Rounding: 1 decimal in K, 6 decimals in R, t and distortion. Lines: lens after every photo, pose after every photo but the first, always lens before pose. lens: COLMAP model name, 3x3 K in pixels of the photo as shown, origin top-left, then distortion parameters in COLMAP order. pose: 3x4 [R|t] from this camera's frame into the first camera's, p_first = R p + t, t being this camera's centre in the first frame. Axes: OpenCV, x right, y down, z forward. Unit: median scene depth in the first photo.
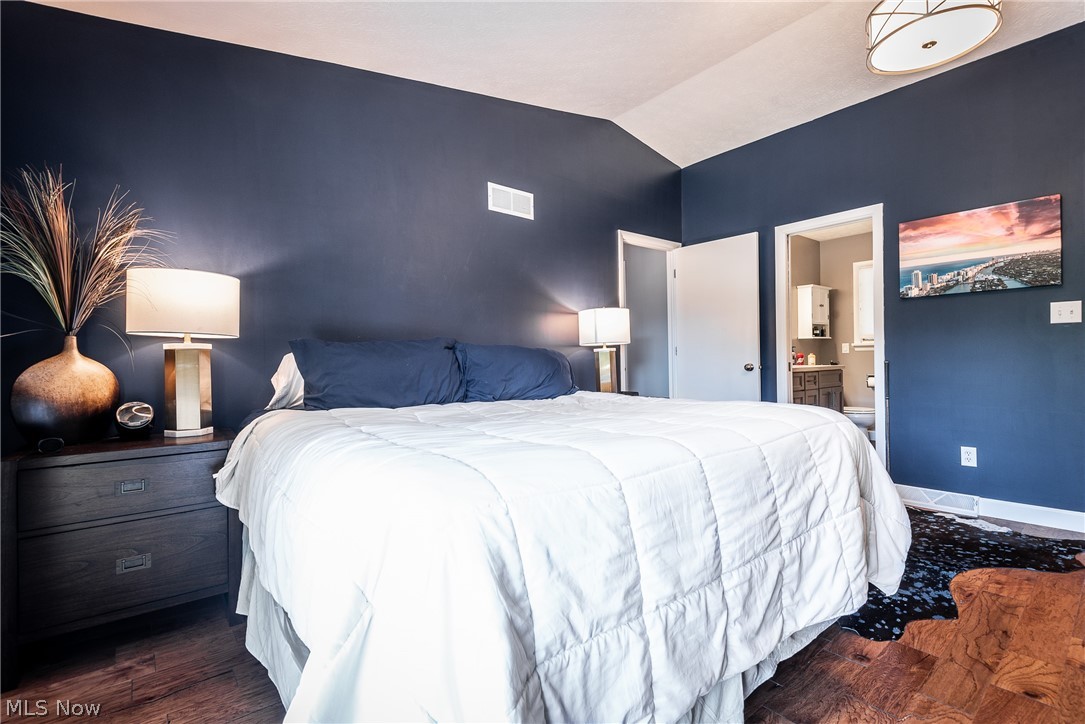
lens RADIAL K [[487.7, 0, 539.0], [0, 487.7, 363.8], [0, 0, 1]] dist [0.020270, 0.000127]
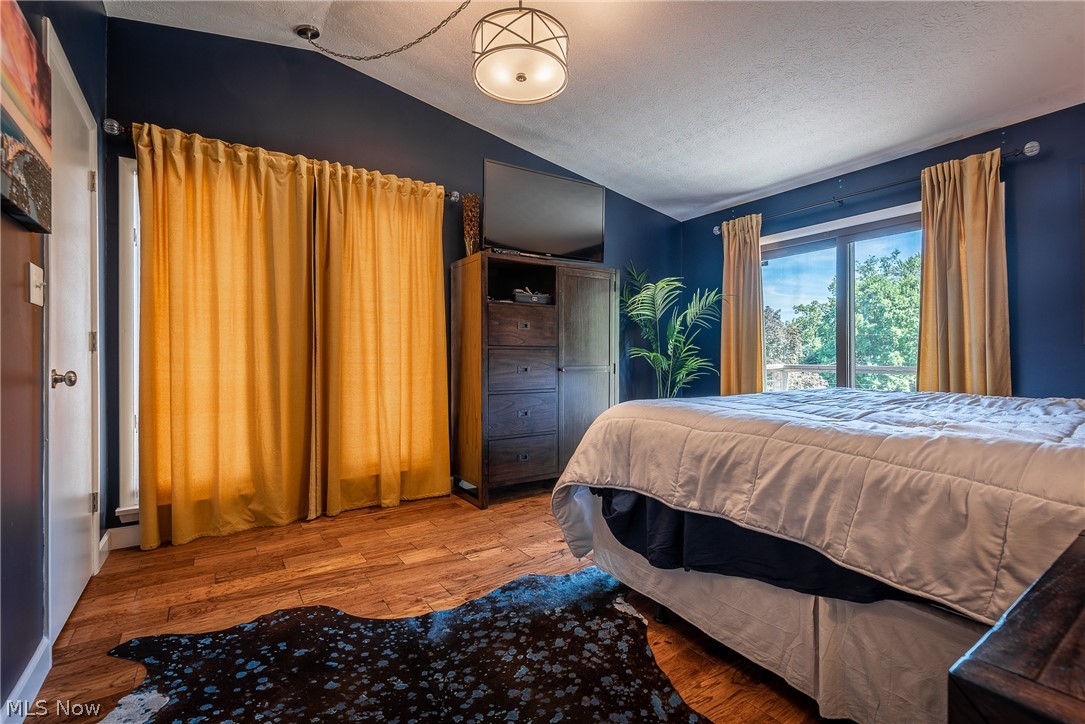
lens RADIAL K [[487.7, 0, 546.9], [0, 487.7, 361.0], [0, 0, 1]] dist [0.020270, 0.000127]
pose [[-0.997480, 0.012736, 0.069790, 0.345667], [0.012914, 0.999914, 0.002096, -0.005983], [-0.069757, 0.002992, -0.997560, 1.078887]]
